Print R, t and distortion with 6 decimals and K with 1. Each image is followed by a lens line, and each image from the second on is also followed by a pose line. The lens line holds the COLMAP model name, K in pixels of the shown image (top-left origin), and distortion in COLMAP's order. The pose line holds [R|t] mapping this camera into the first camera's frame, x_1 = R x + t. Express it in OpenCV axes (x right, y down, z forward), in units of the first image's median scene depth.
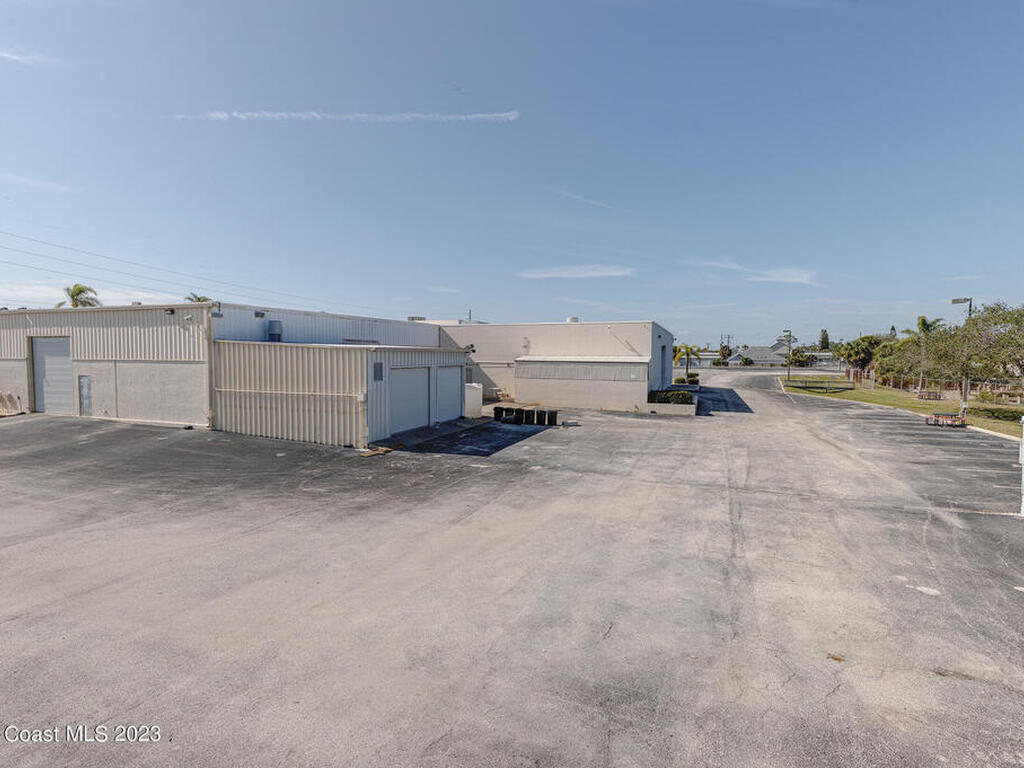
lens RADIAL K [[526.8, 0, 527.0], [0, 526.8, 383.9], [0, 0, 1]] dist [0.010129, -0.002655]
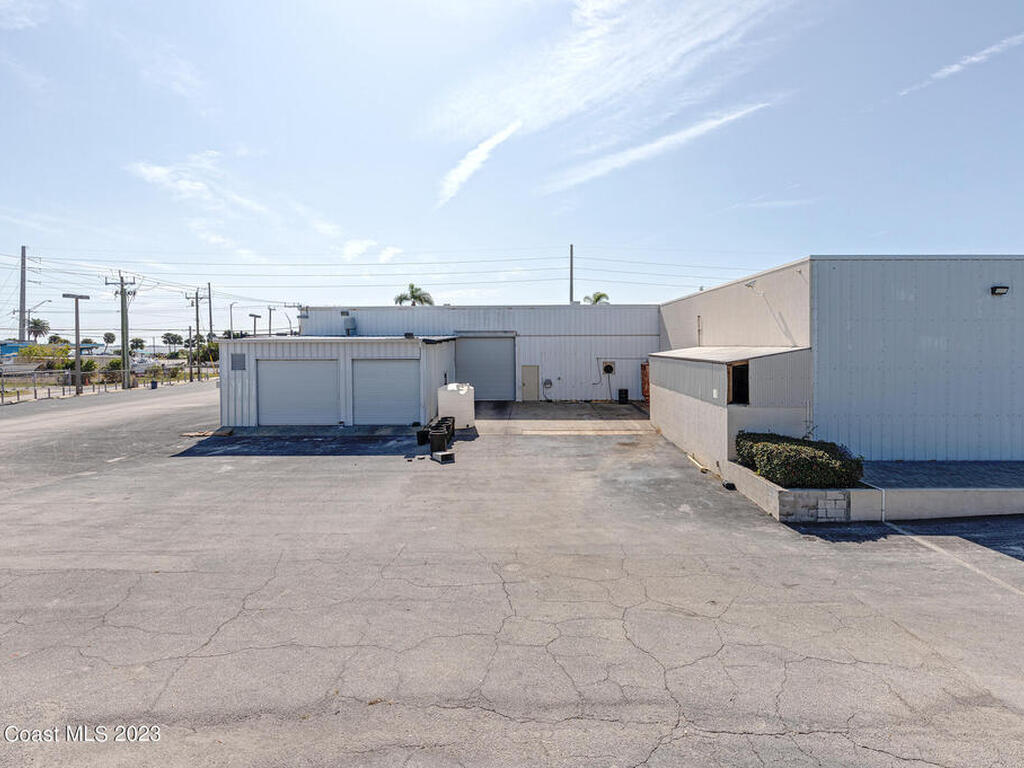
lens RADIAL K [[549.1, 0, 537.8], [0, 549.1, 376.2], [0, 0, 1]] dist [0.001392, -0.000911]
pose [[0.330015, 0.046621, -0.942824, 0.874873], [-0.048153, 0.998311, 0.032510, -0.053070], [0.942747, 0.034671, 0.331702, 1.064621]]
